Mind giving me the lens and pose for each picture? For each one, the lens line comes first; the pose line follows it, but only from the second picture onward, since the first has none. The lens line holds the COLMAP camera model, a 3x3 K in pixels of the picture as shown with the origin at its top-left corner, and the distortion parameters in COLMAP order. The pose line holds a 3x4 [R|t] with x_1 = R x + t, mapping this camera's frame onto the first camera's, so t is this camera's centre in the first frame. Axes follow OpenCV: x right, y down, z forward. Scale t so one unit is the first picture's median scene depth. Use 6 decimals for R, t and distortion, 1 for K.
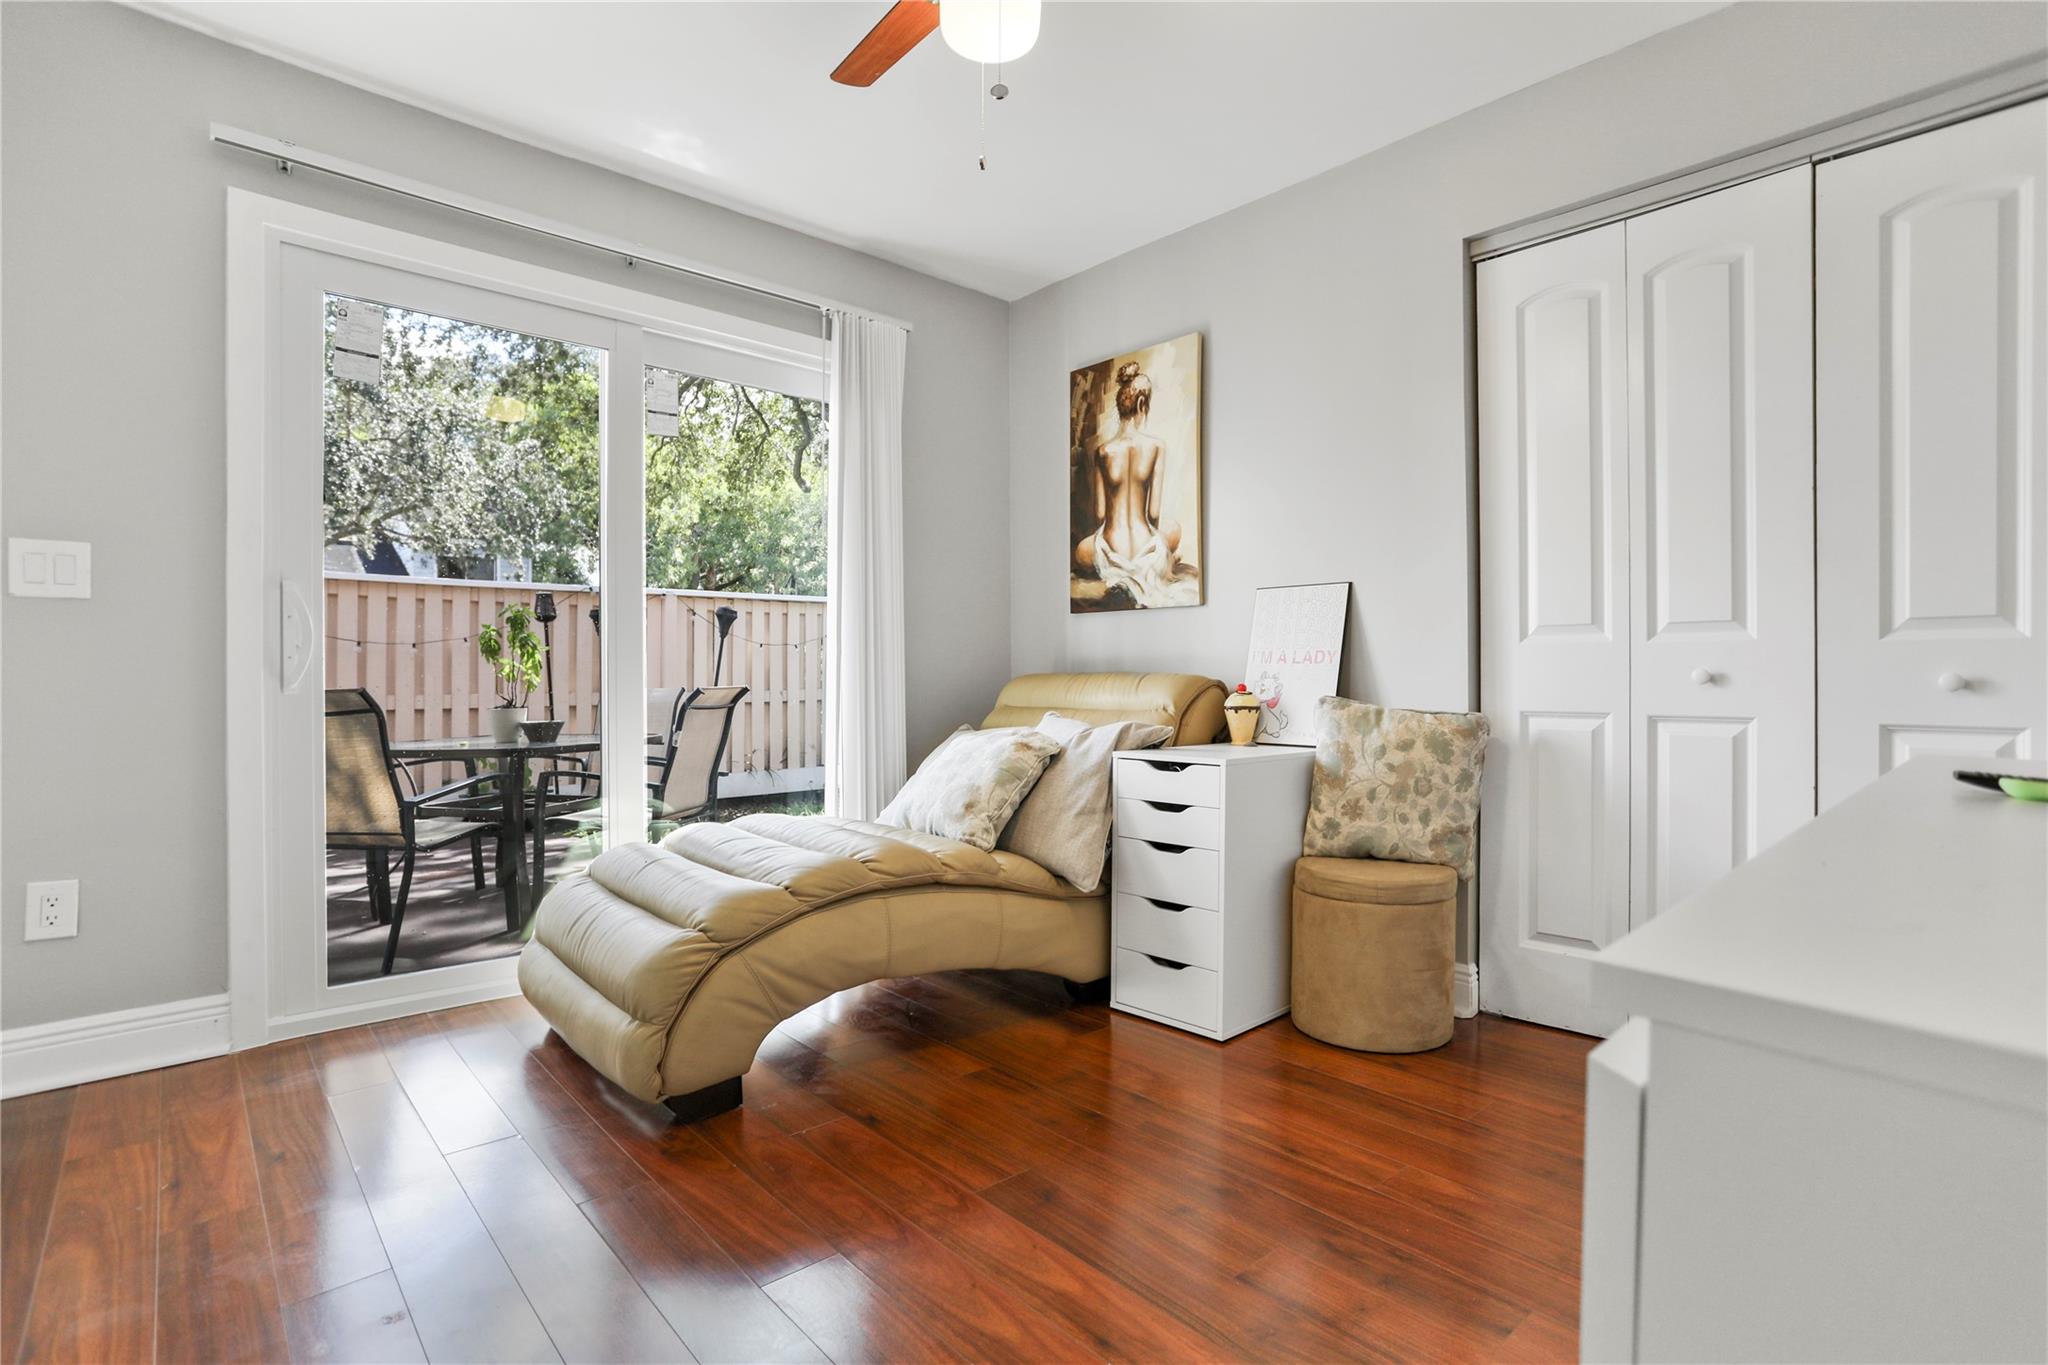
lens RADIAL K [[999.1, 0, 1032.2], [0, 999.1, 680.4], [0, 0, 1]] dist [-0.046924, 0.024840]
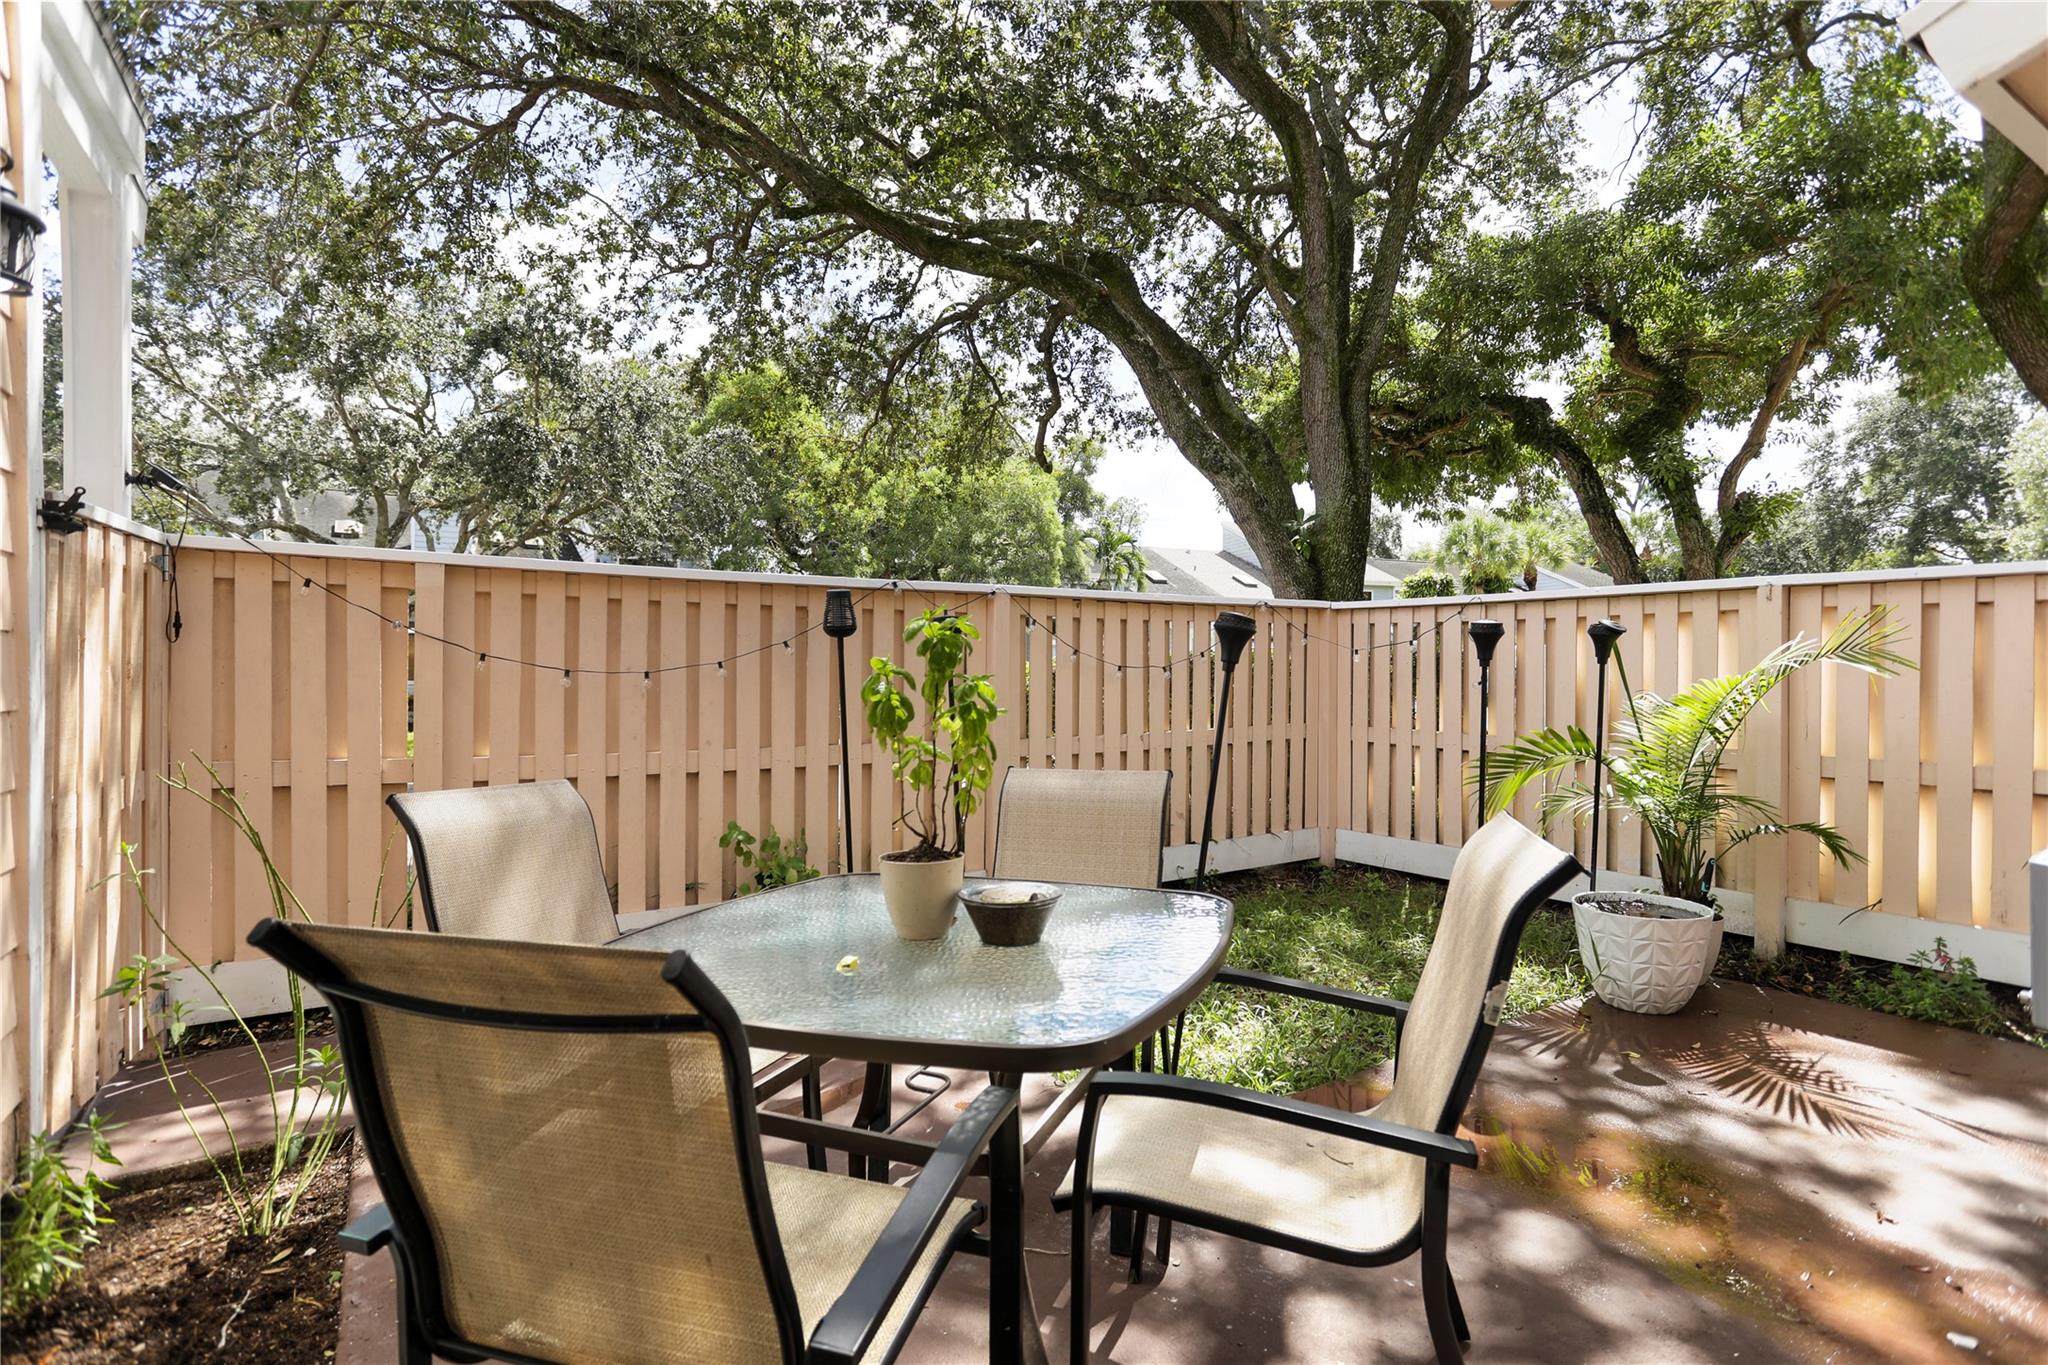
lens RADIAL K [[999.1, 0, 1018.1], [0, 999.1, 680.1], [0, 0, 1]] dist [-0.046924, 0.024840]
pose [[0.988752, 0.003404, -0.149526, -0.111455], [-0.003681, 0.999992, -0.001573, -0.011907], [0.149520, 0.002106, 0.988757, 0.152353]]
